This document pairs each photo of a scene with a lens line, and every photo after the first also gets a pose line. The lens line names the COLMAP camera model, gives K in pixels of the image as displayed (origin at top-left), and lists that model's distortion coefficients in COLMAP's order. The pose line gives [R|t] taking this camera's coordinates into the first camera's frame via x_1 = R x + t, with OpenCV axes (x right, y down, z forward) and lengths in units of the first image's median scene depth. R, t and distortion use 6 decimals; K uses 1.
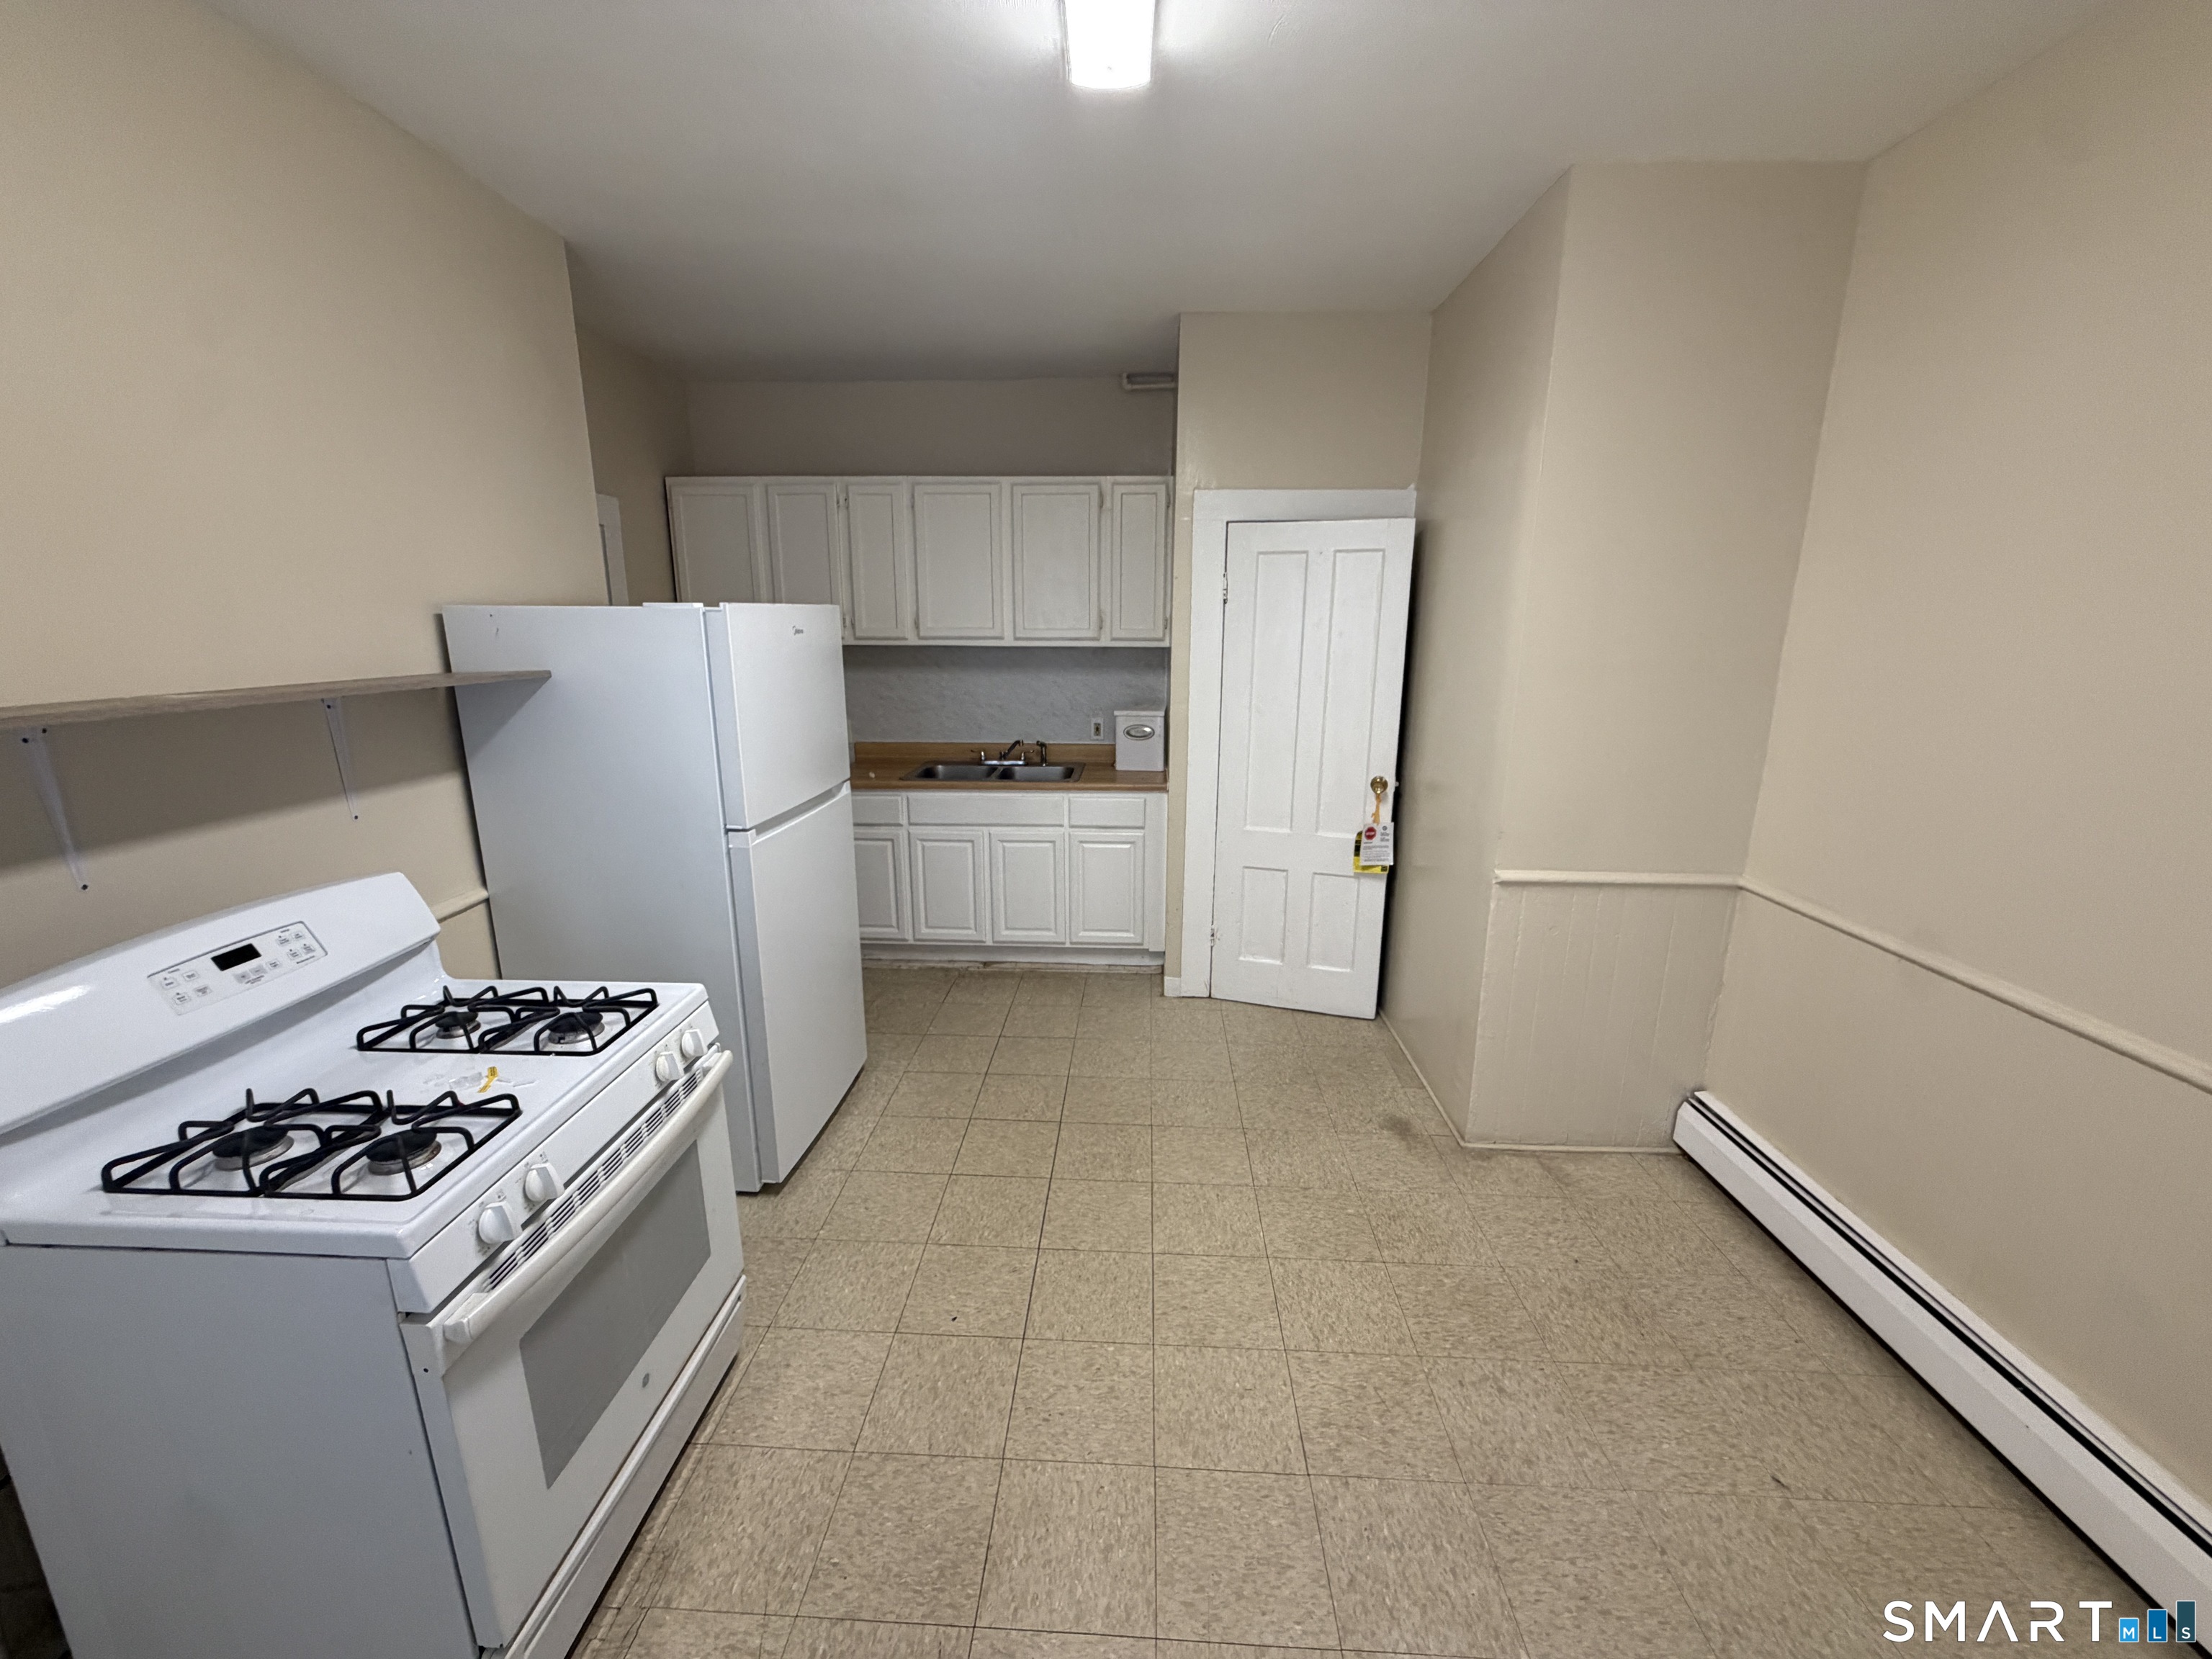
lens RADIAL K [[881.1, 0, 1100.6], [0, 881.1, 828.7], [0, 0, 1]] dist [-0.000137, 0.000380]
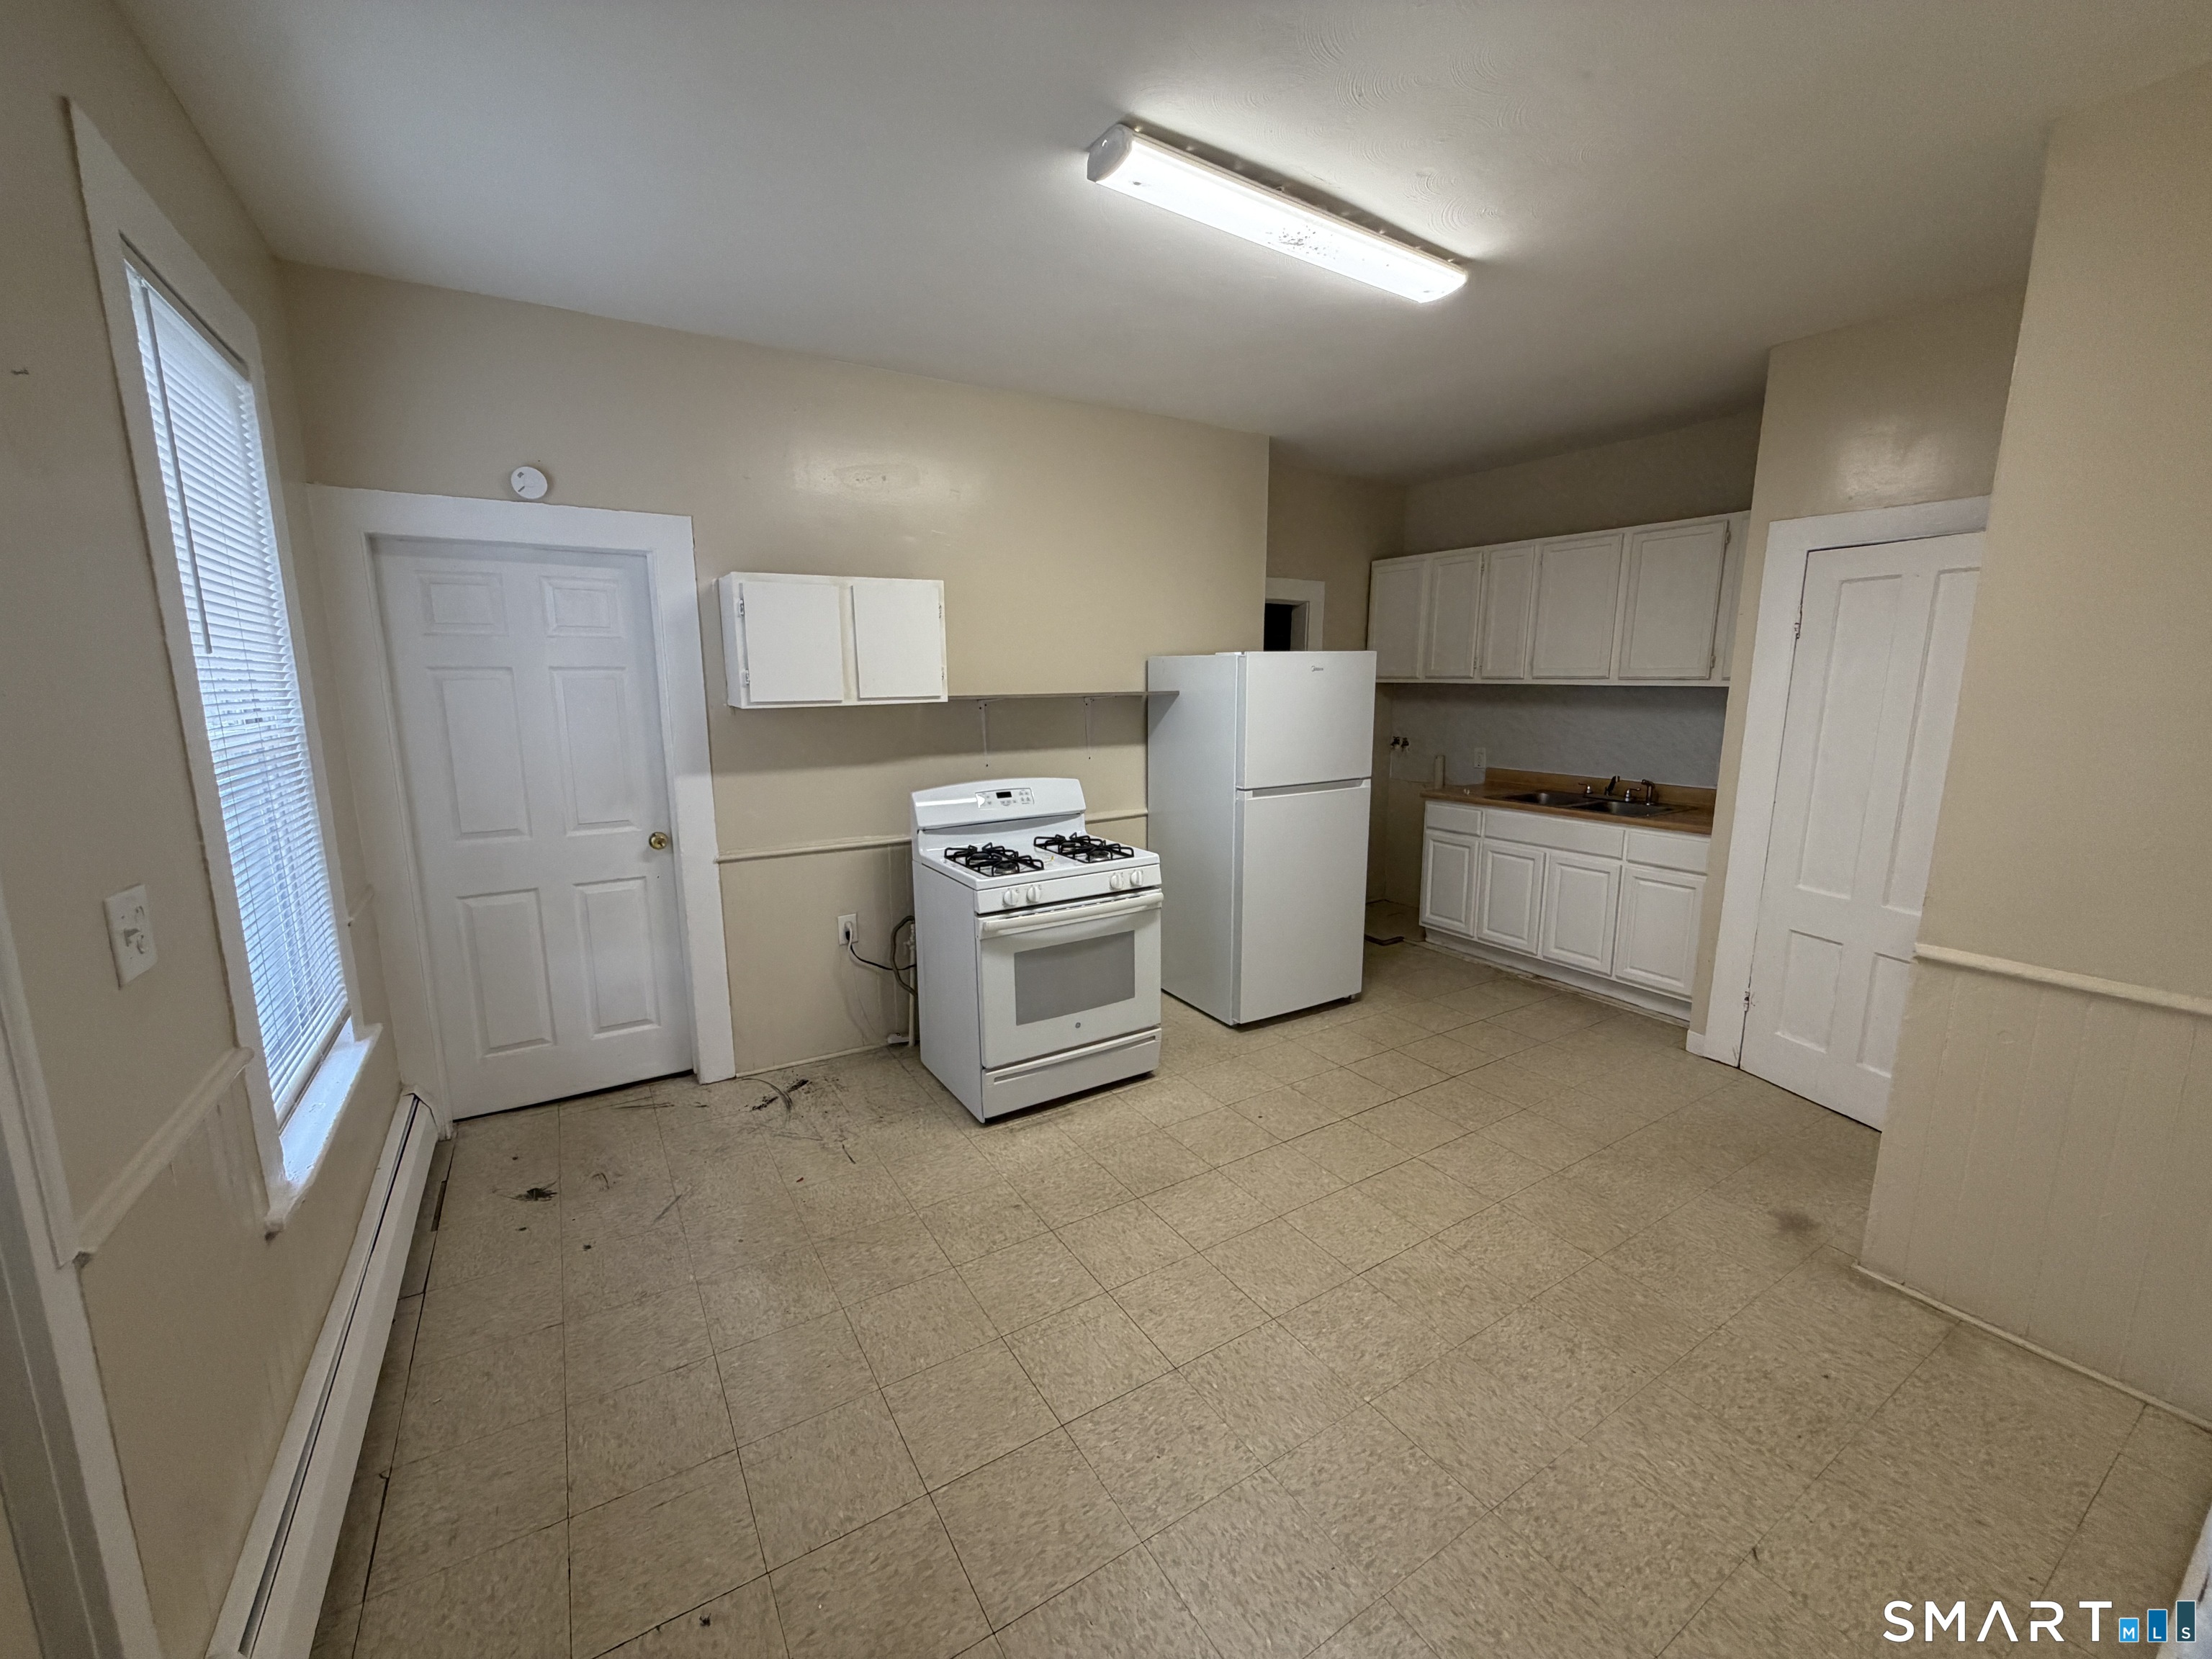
lens RADIAL K [[881.1, 0, 1100.6], [0, 881.1, 828.7], [0, 0, 1]] dist [-0.000137, 0.000380]
pose [[0.569608, 0.138527, -0.810159, 0.537128], [-0.182006, 0.982482, 0.040026, 0.038155], [0.801511, 0.124655, 0.584842, -0.107737]]
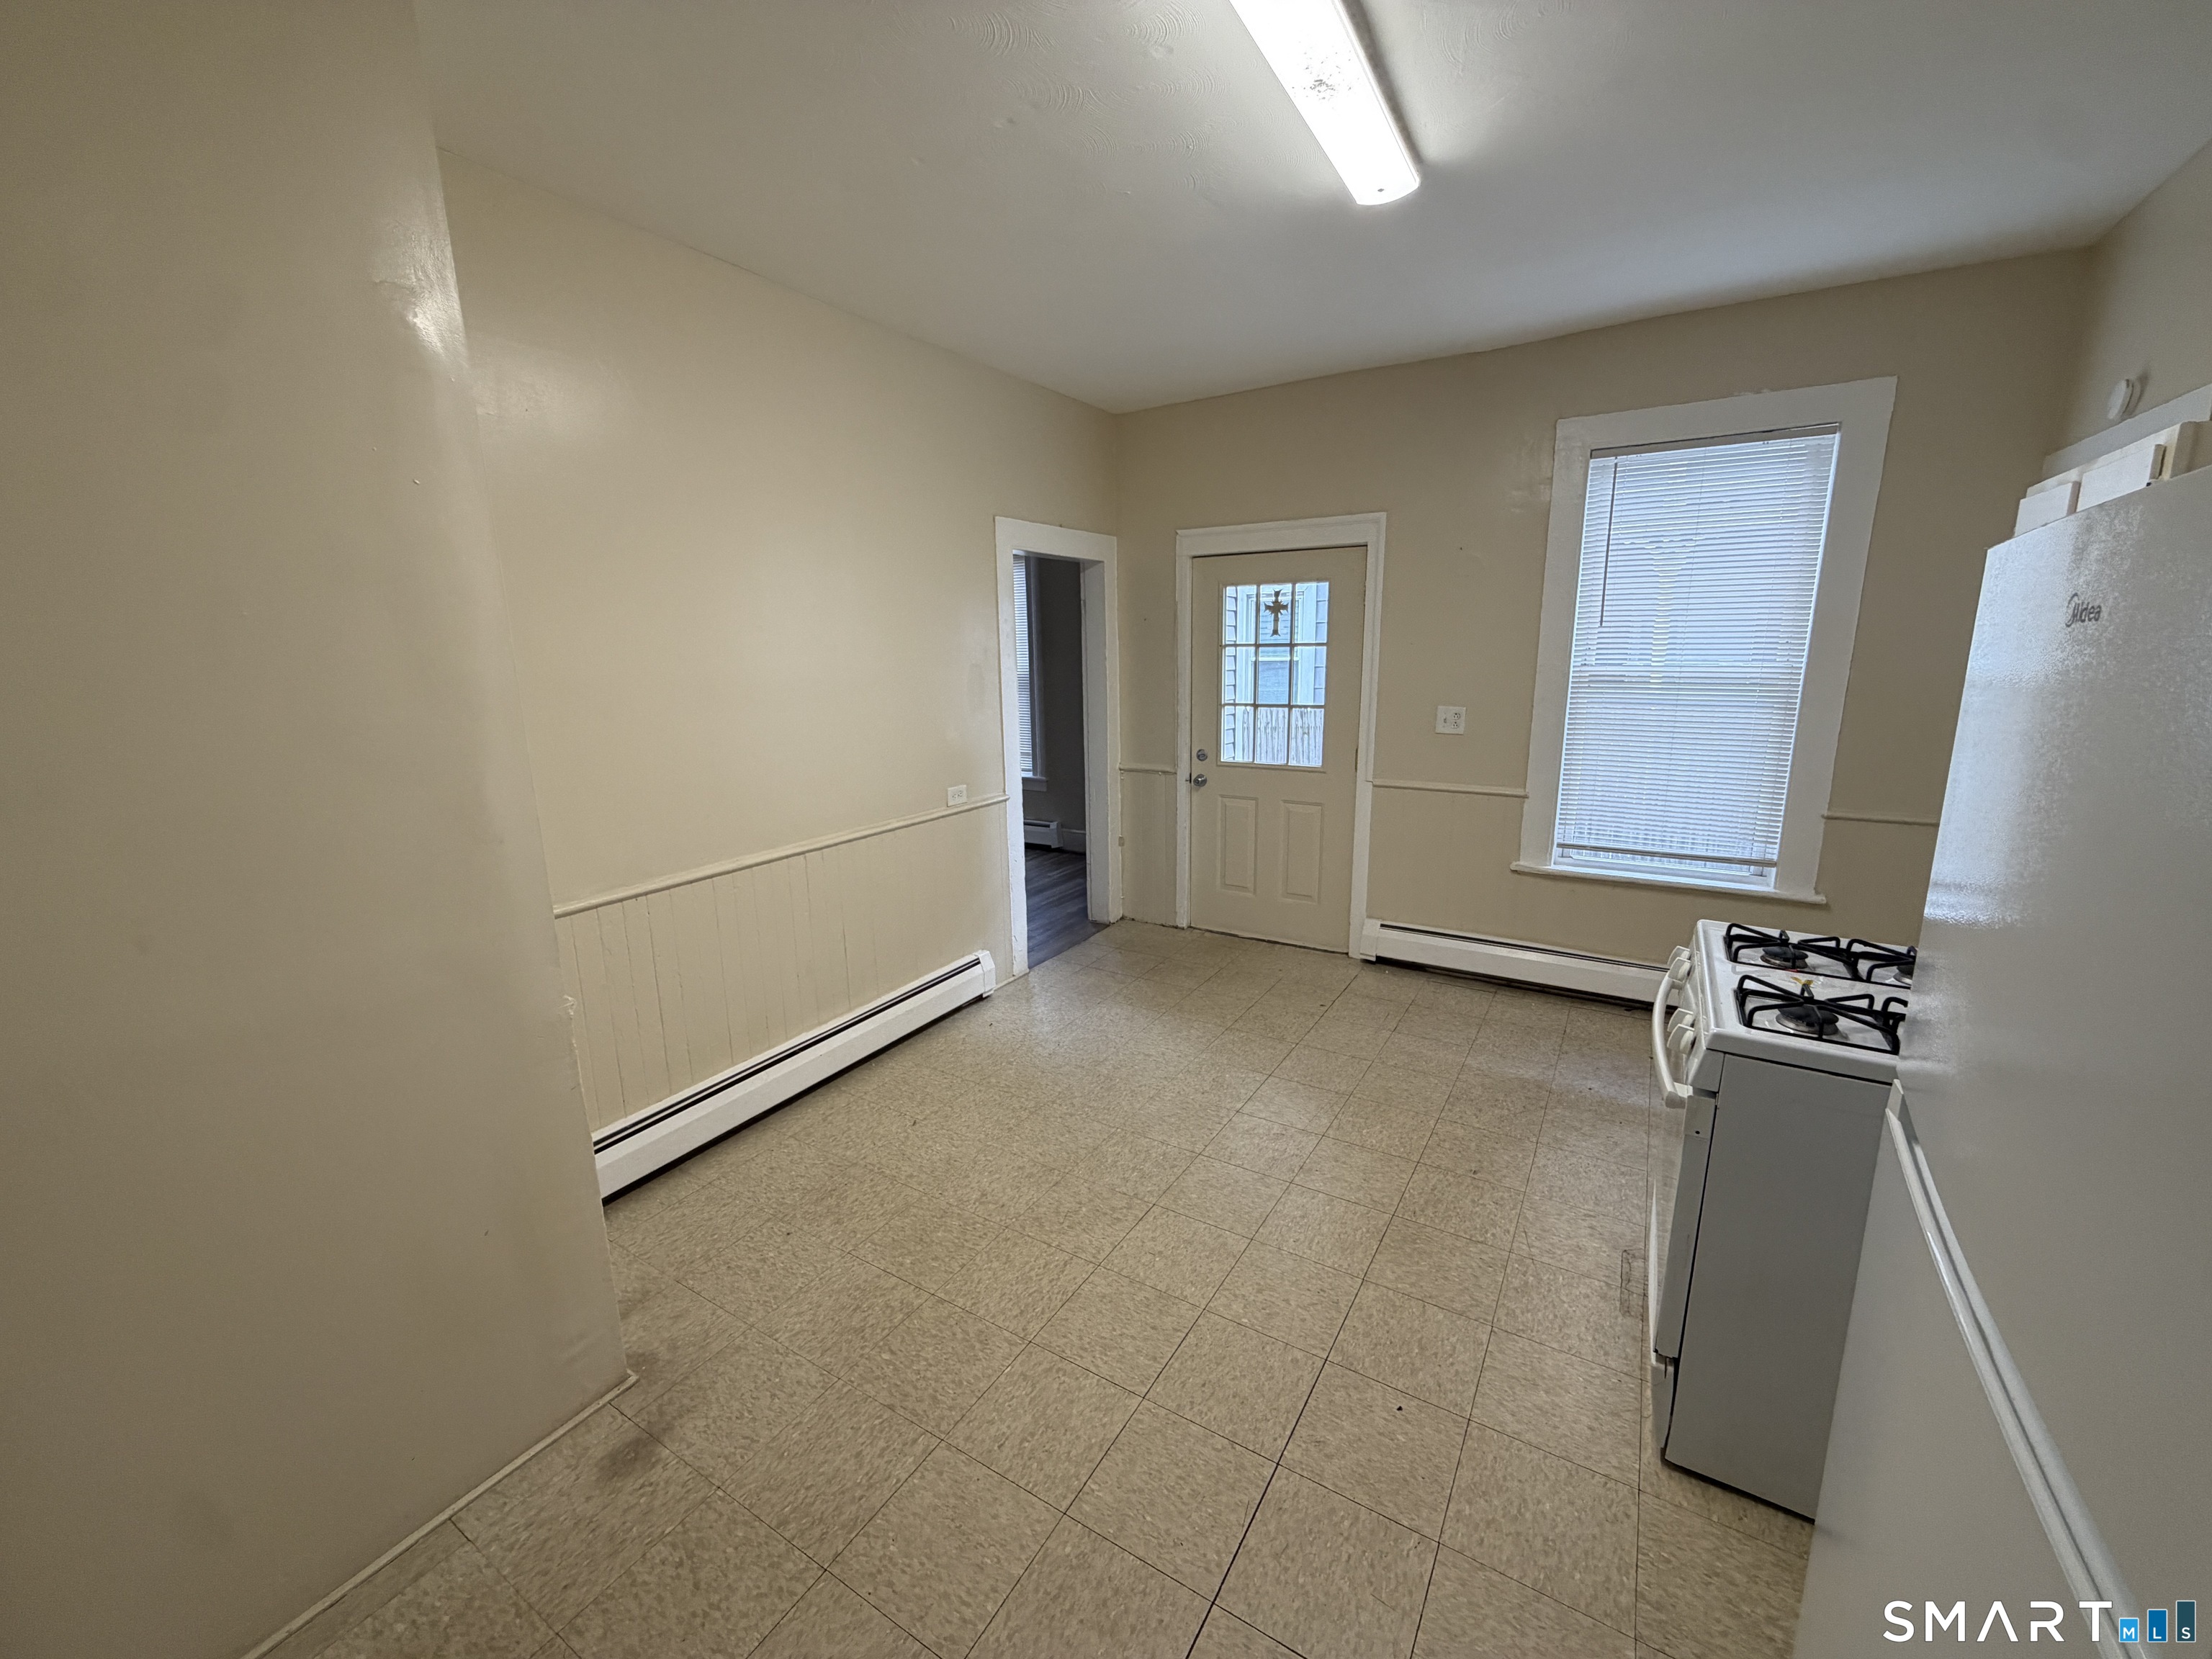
lens RADIAL K [[881.1, 0, 1100.6], [0, 881.1, 828.7], [0, 0, 1]] dist [-0.000137, 0.000380]
pose [[-0.874936, -0.087987, 0.476178, -0.175095], [0.123897, 0.909946, 0.395787, -0.228749], [-0.468120, 0.405285, -0.785243, 1.025831]]
